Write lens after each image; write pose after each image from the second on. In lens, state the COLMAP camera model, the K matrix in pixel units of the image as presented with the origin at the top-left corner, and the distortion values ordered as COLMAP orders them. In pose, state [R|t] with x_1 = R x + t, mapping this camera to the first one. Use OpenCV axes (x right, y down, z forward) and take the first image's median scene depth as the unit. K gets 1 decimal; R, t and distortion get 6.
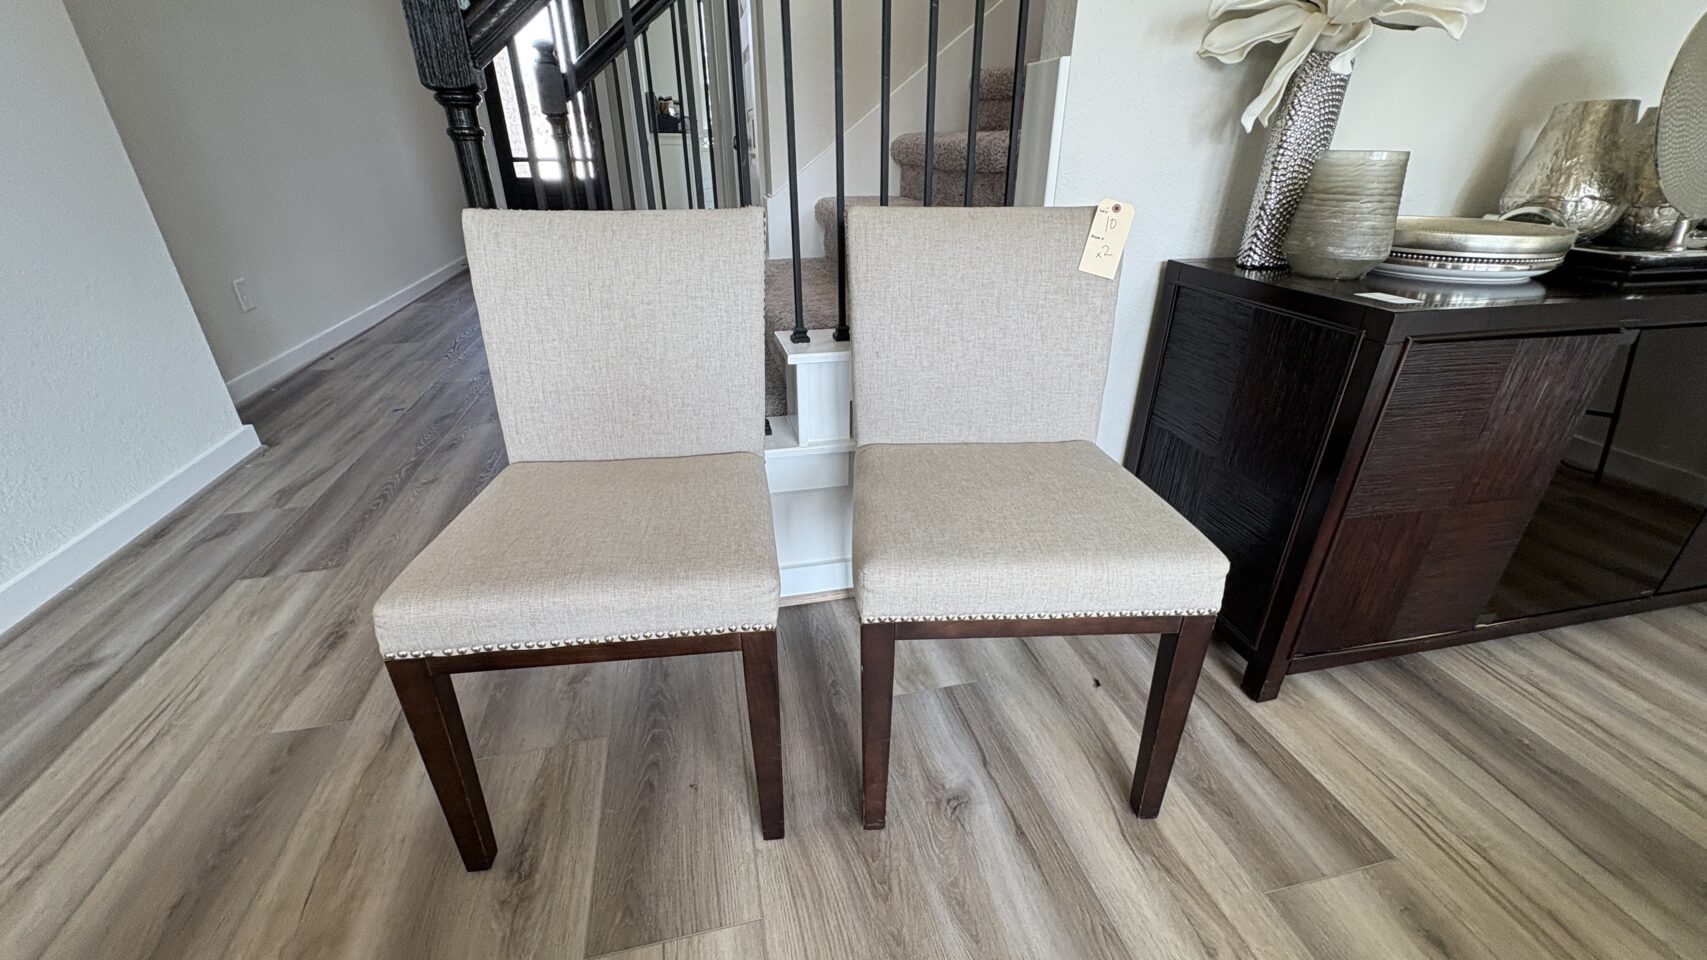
lens RADIAL K [[681.0, 0, 852.1], [0, 681.0, 477.1], [0, 0, 1]] dist [-0.006474, 0.000192]
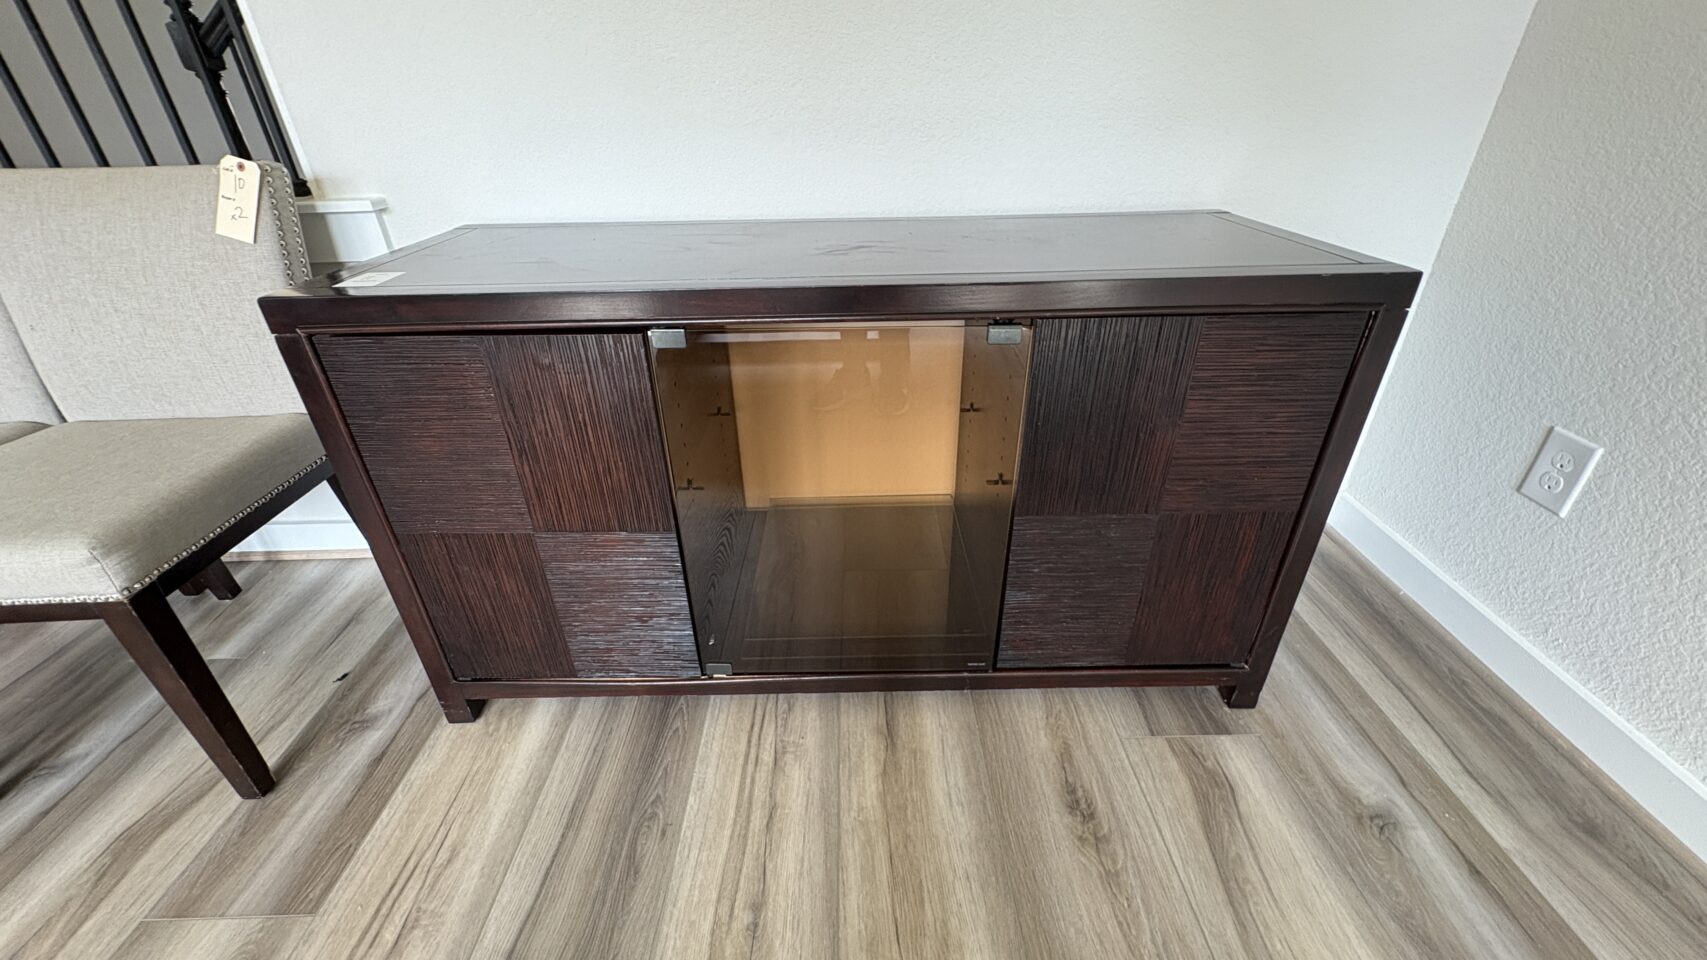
lens RADIAL K [[681.0, 0, 852.1], [0, 681.0, 488.2], [0, 0, 1]] dist [-0.006474, 0.000192]
pose [[0.974754, 0.075819, -0.210014, 1.359333], [-0.061202, 0.995285, 0.075253, -0.083649], [0.214729, -0.060500, 0.974798, 0.269575]]
